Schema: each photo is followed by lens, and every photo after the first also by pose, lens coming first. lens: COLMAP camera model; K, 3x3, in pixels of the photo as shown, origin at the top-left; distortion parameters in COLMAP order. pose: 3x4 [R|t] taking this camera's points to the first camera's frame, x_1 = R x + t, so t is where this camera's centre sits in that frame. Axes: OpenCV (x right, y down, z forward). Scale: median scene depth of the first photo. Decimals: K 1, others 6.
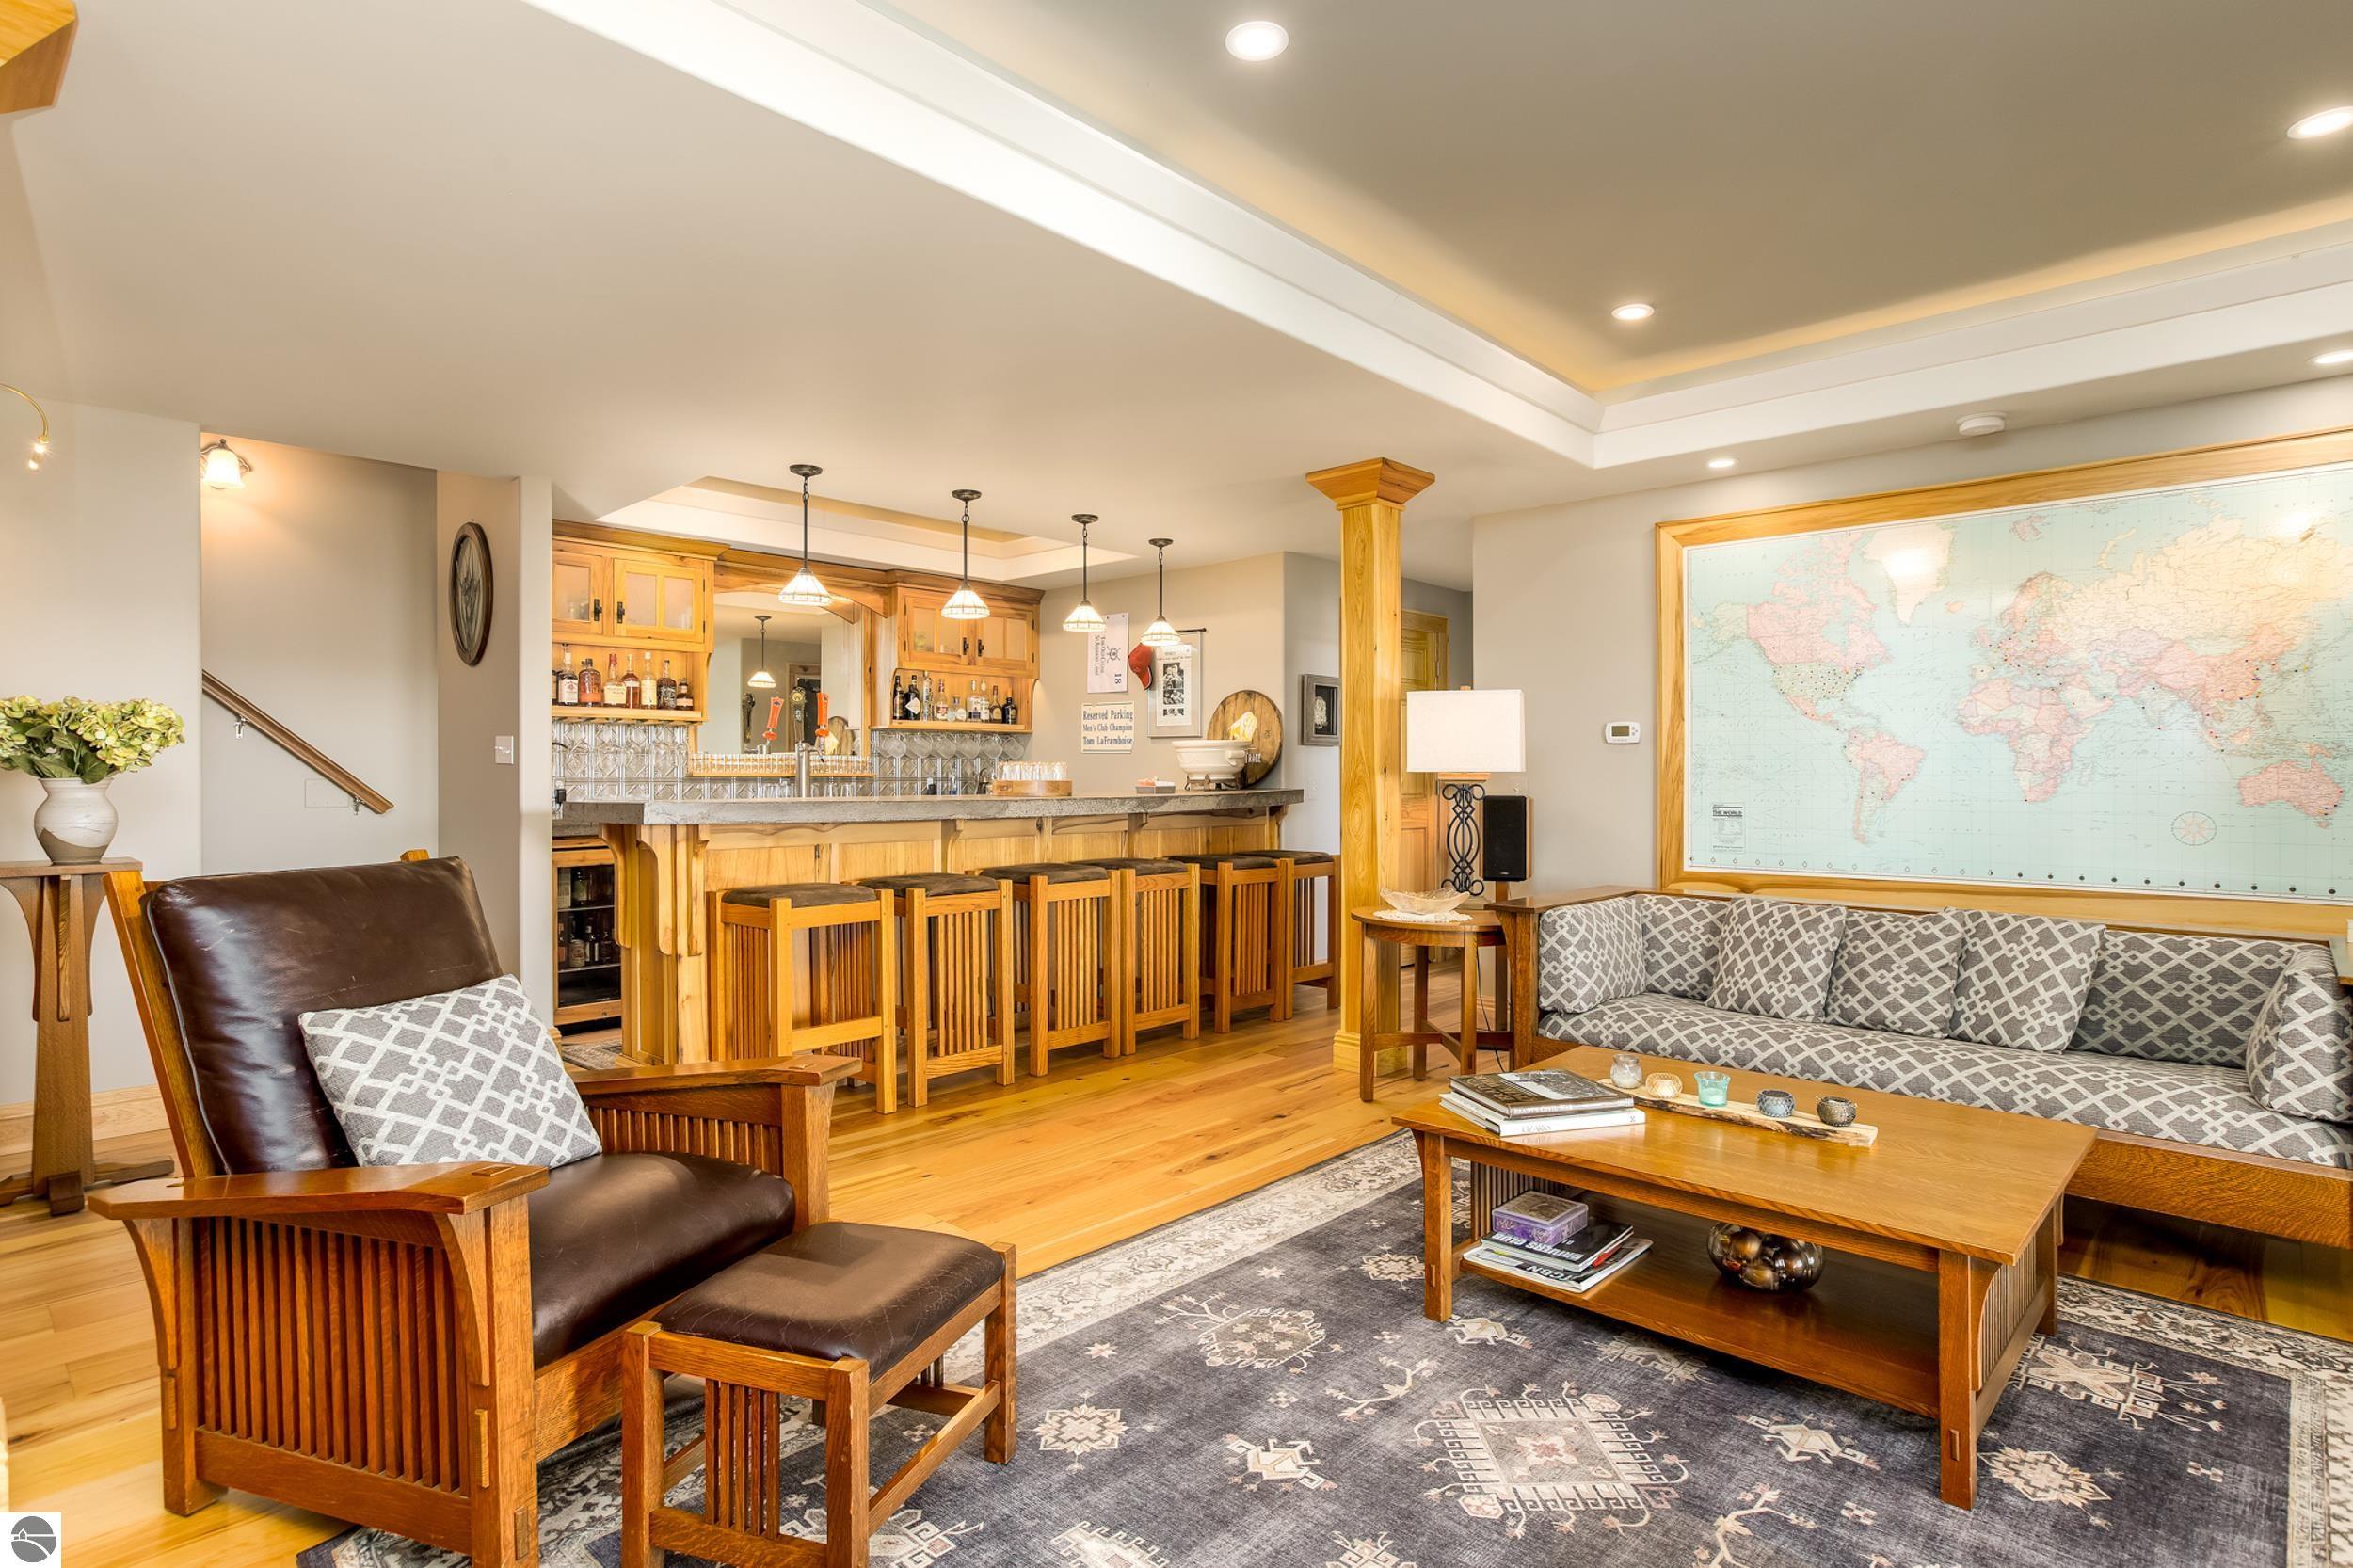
lens RADIAL K [[1198.0, 0, 1172.5], [0, 1198.0, 792.4], [0, 0, 1]] dist [-0.000016, 0.000039]
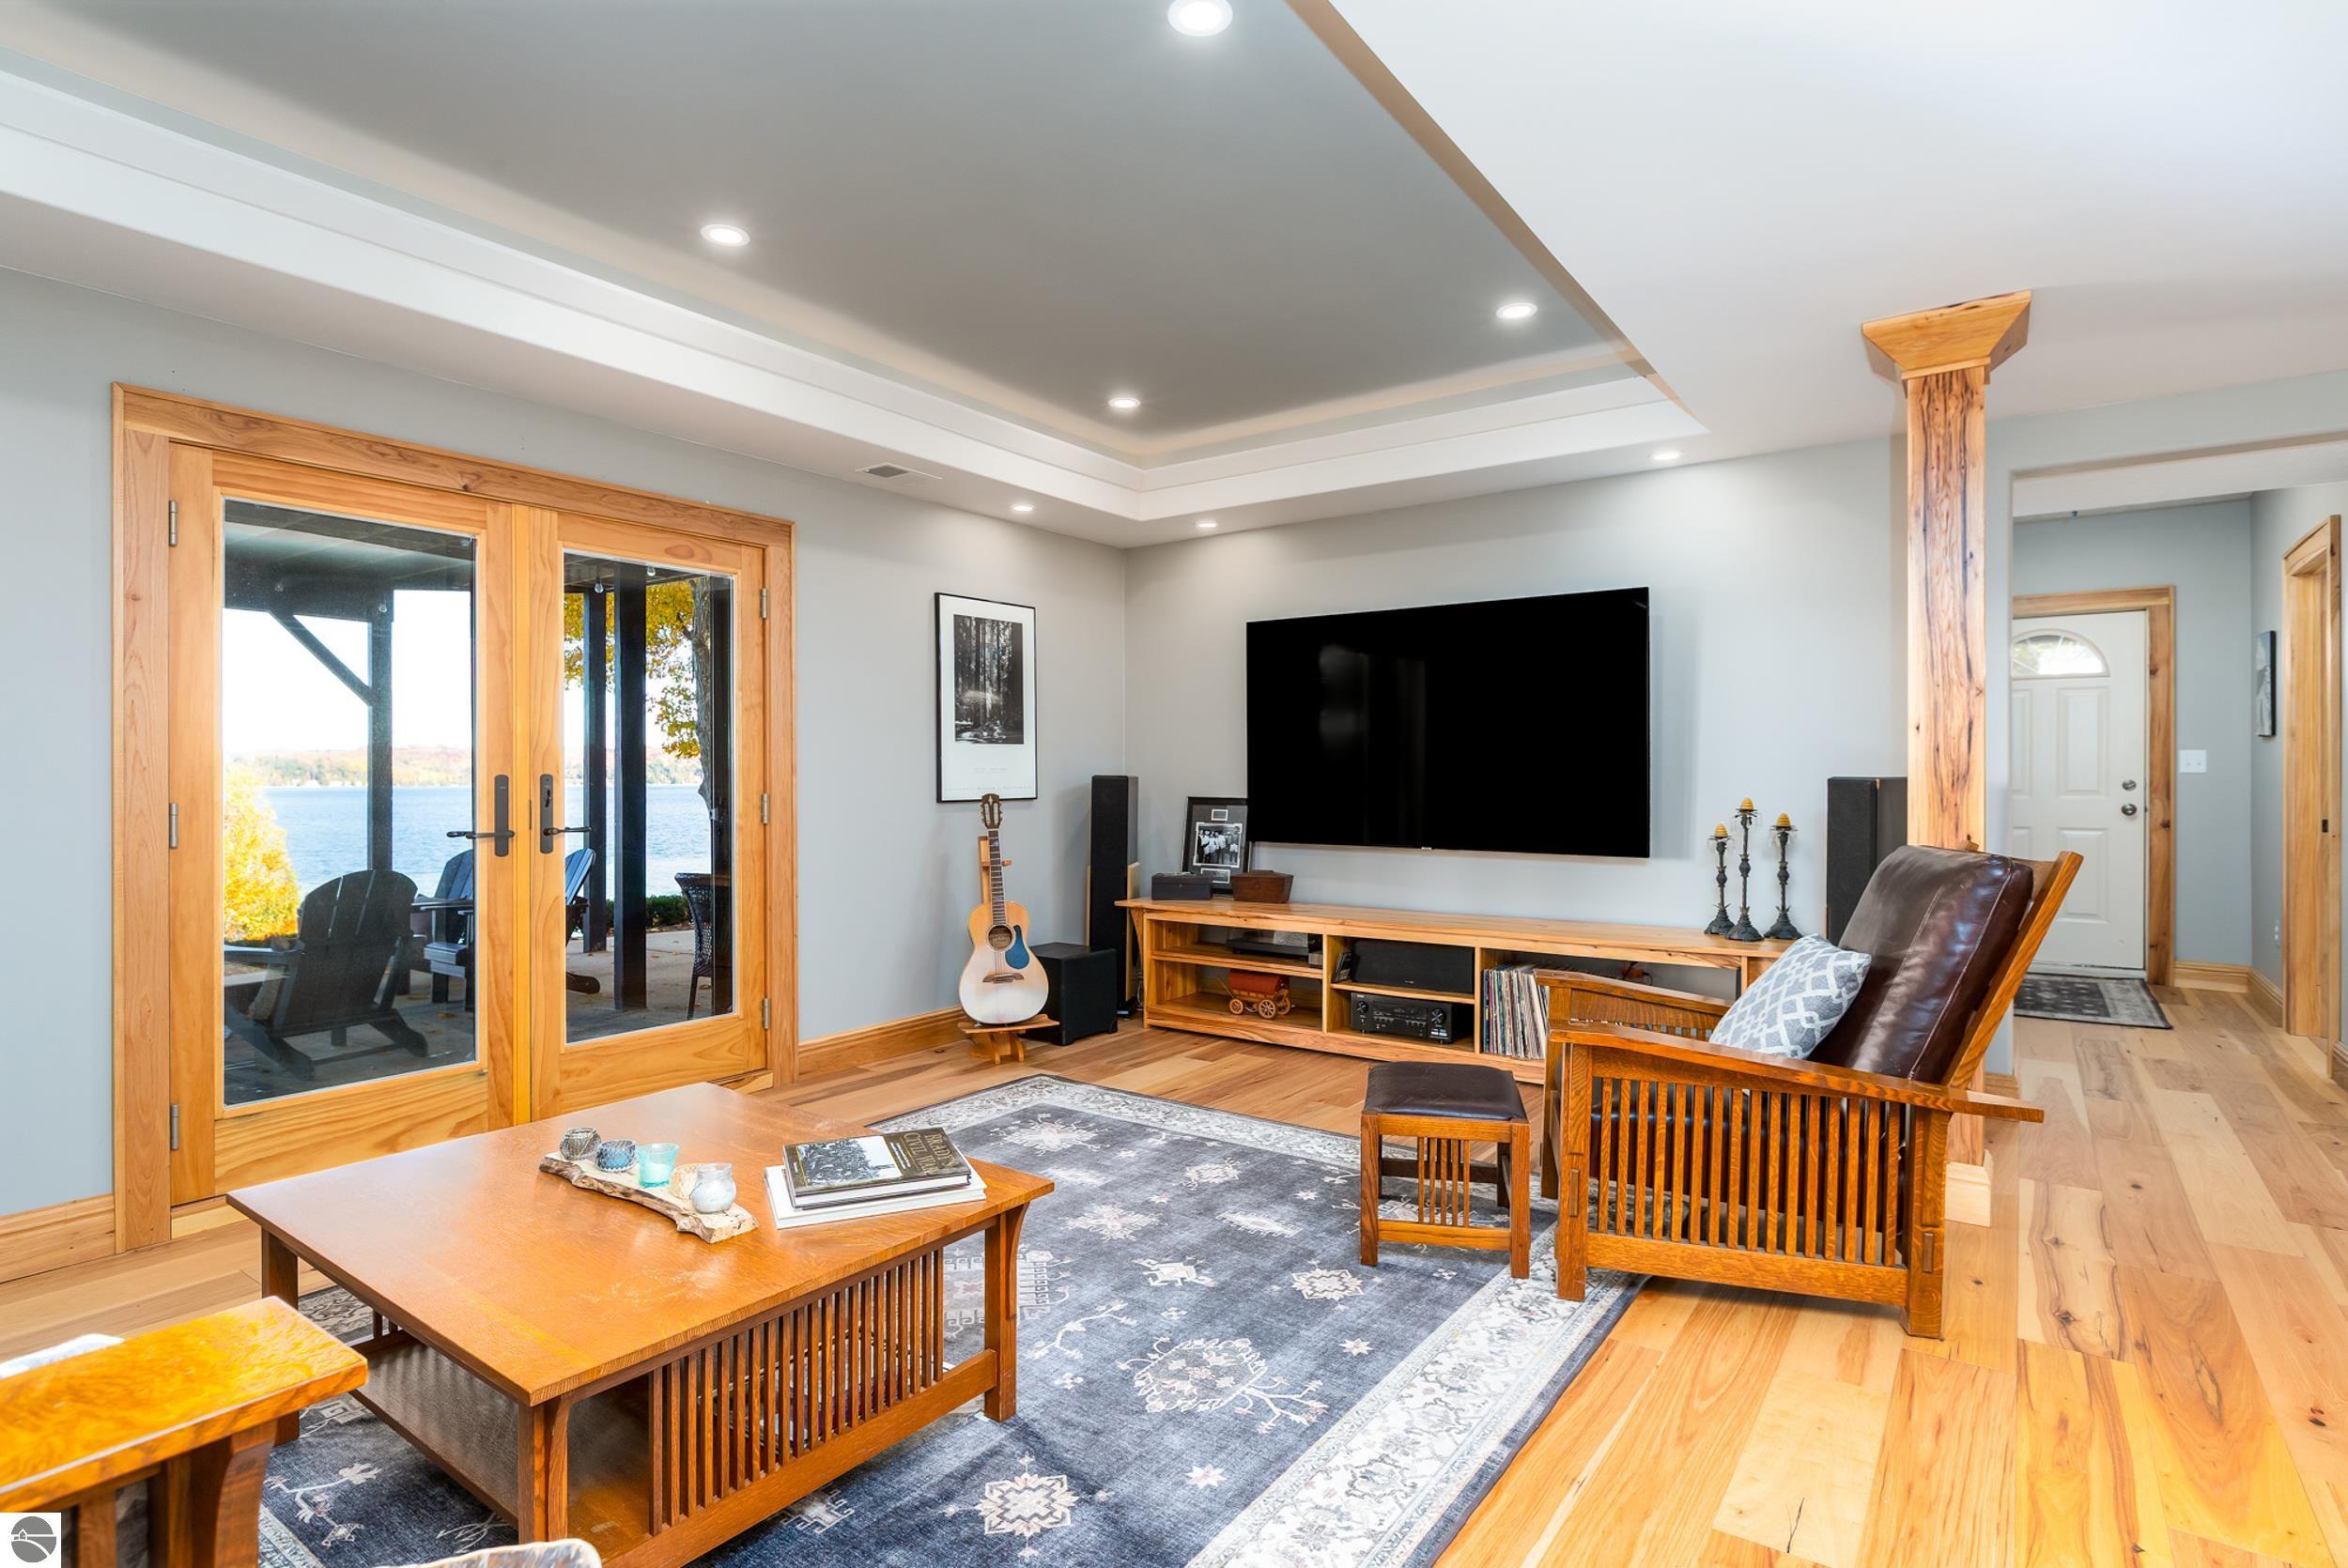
lens RADIAL K [[1195.3, 0, 1171.0], [0, 1195.3, 786.8], [0, 0, 1]] dist [-0.000016, 0.000039]
pose [[-0.991208, 0.006278, -0.132161, 0.248914], [0.003130, 0.999707, 0.024015, -0.032468], [0.132273, 0.023390, -0.990937, 2.172745]]
